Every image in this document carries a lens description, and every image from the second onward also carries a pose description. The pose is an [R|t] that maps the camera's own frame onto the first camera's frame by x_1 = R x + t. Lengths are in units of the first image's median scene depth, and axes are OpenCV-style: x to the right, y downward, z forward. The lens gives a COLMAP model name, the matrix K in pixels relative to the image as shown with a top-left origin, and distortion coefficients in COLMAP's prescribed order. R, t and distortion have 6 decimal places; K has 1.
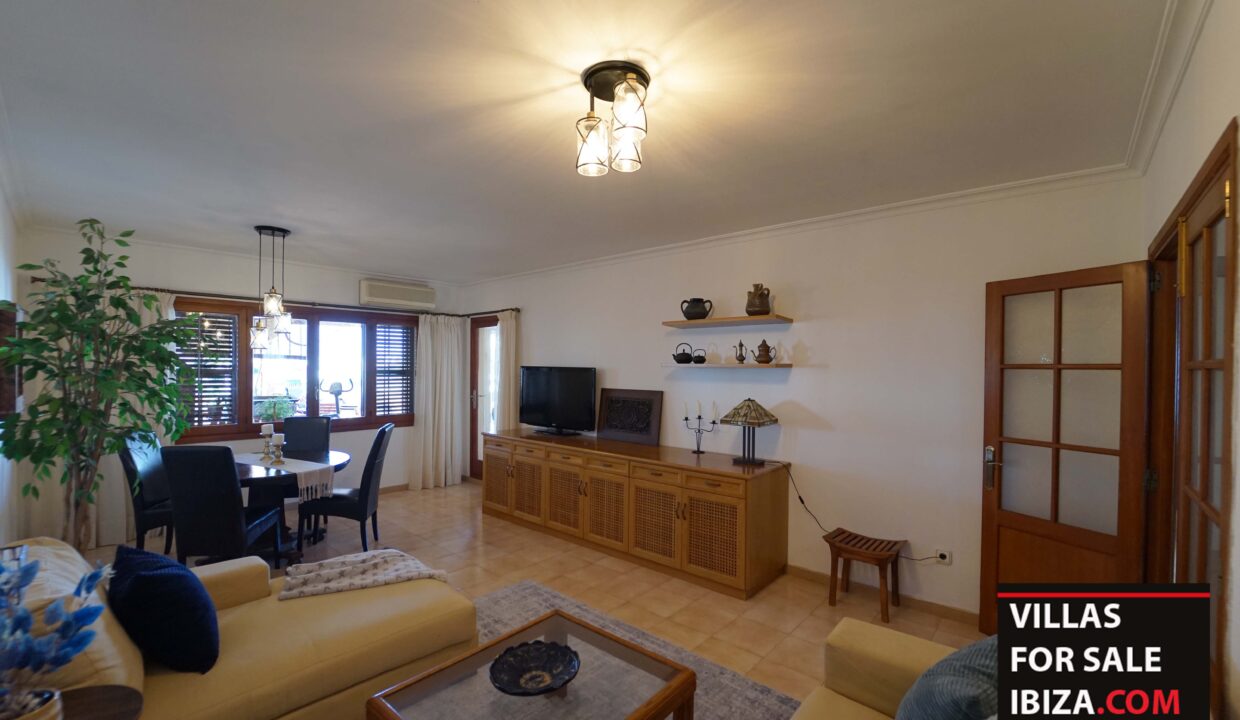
lens RADIAL K [[510.8, 0, 623.6], [0, 510.8, 370.1], [0, 0, 1]] dist [-0.023397, 0.000456]
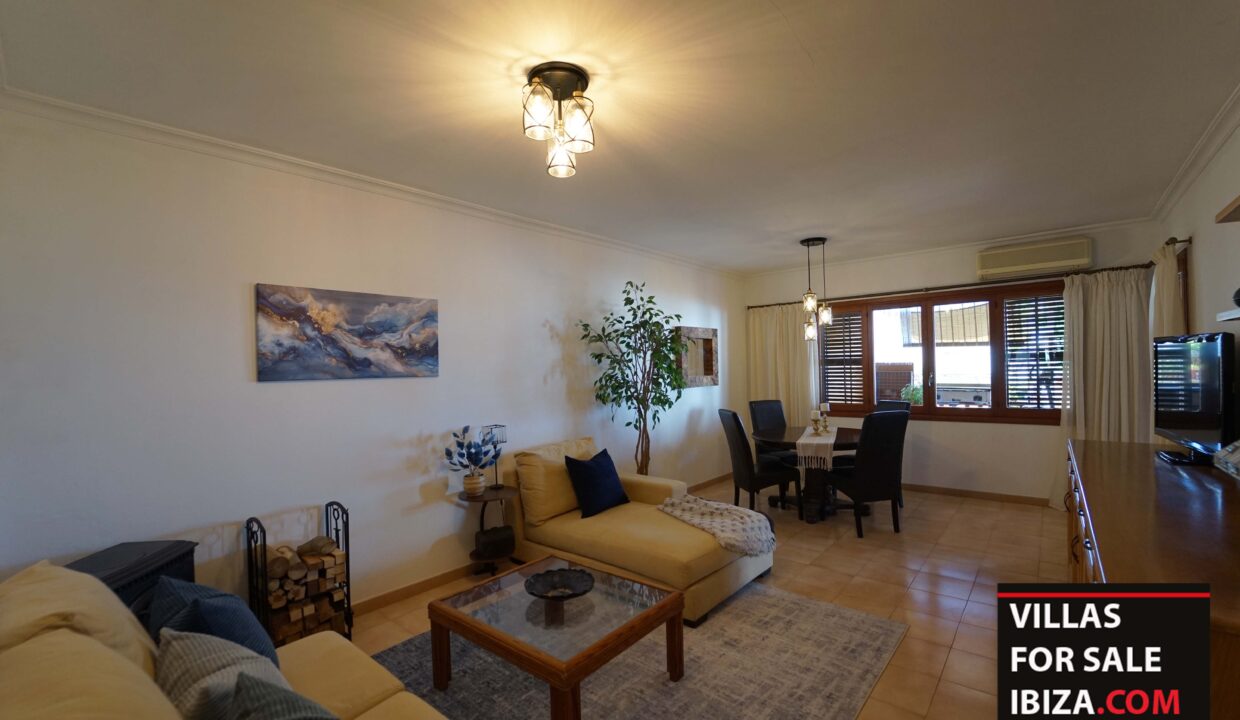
lens RADIAL K [[510.8, 0, 623.6], [0, 510.8, 370.1], [0, 0, 1]] dist [-0.023397, 0.000456]
pose [[0.008583, -0.006623, -0.999941, 0.522500], [0.021432, 0.999750, -0.006438, 0.029086], [0.999733, -0.021376, 0.008723, 0.547548]]
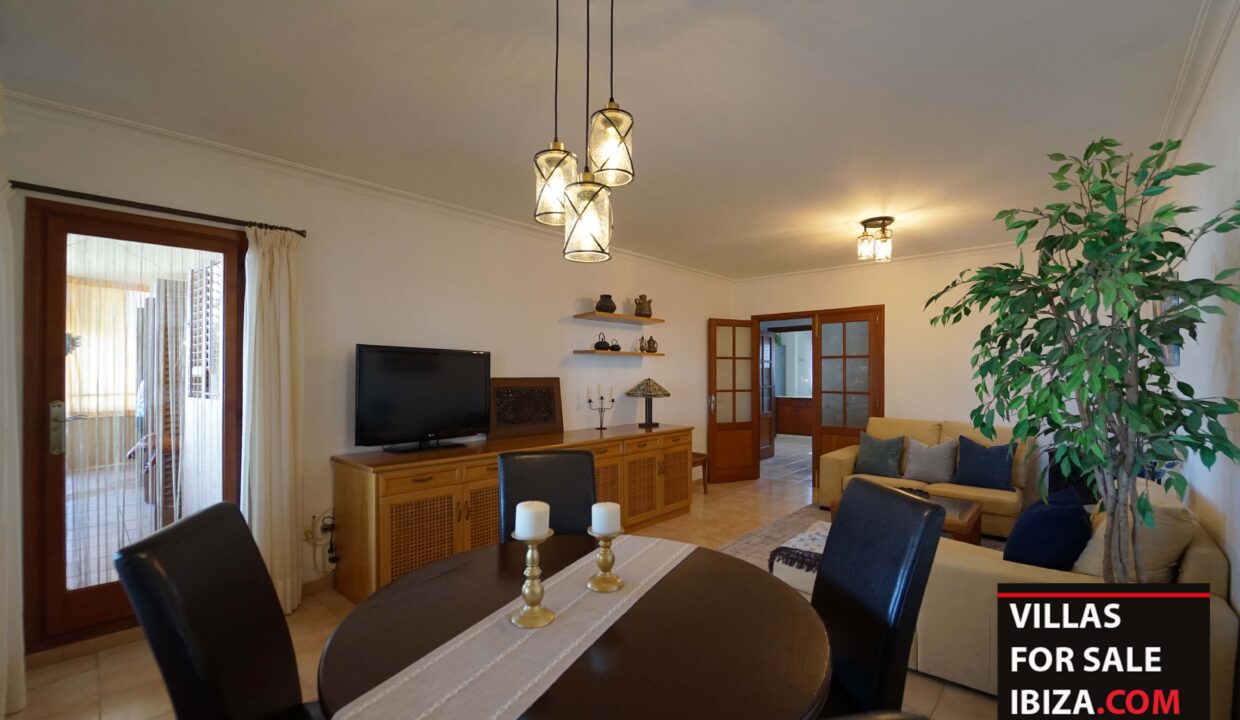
lens RADIAL K [[510.8, 0, 623.6], [0, 510.8, 370.1], [0, 0, 1]] dist [-0.023397, 0.000456]
pose [[0.016392, -0.004557, 0.999855, -1.082256], [0.003473, 0.999984, 0.004500, 0.026566], [-0.999860, 0.003398, 0.016408, 1.008224]]
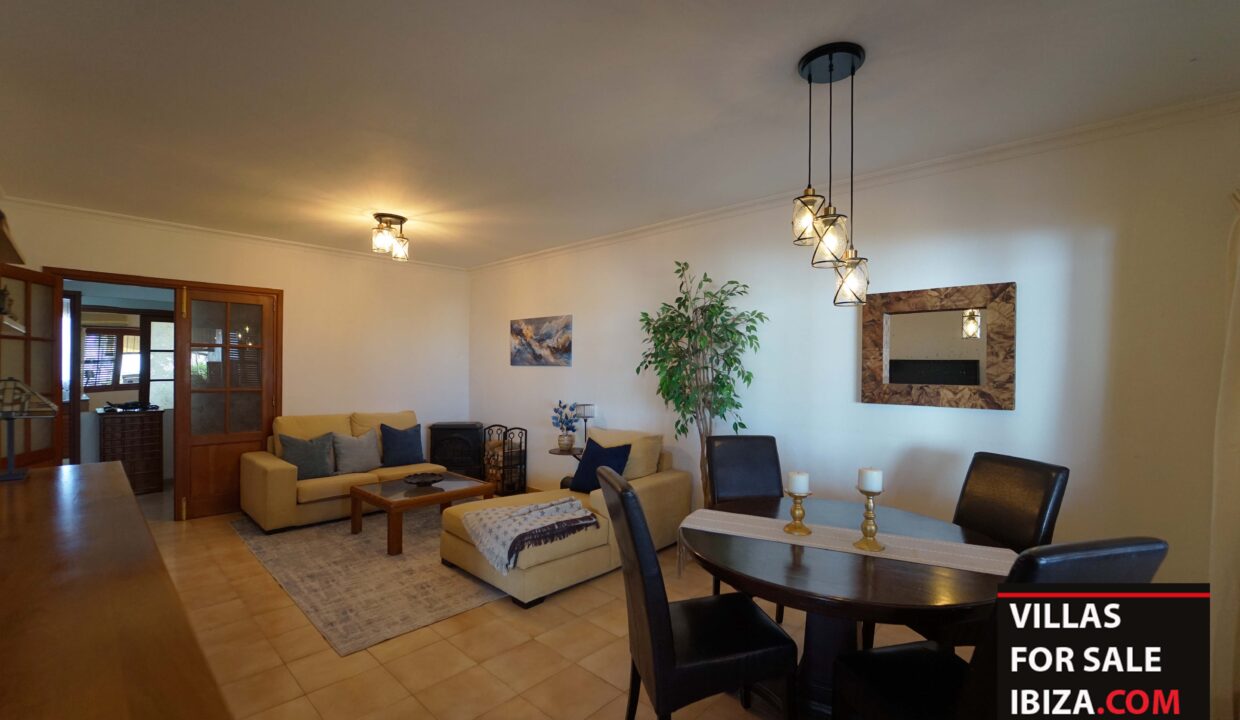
lens RADIAL K [[510.8, 0, 623.6], [0, 510.8, 370.1], [0, 0, 1]] dist [-0.023397, 0.000456]
pose [[-0.999420, -0.019249, 0.028094, -0.536842], [-0.018974, 0.999770, 0.010012, 0.022303], [-0.028280, 0.009474, -0.999555, 1.552617]]
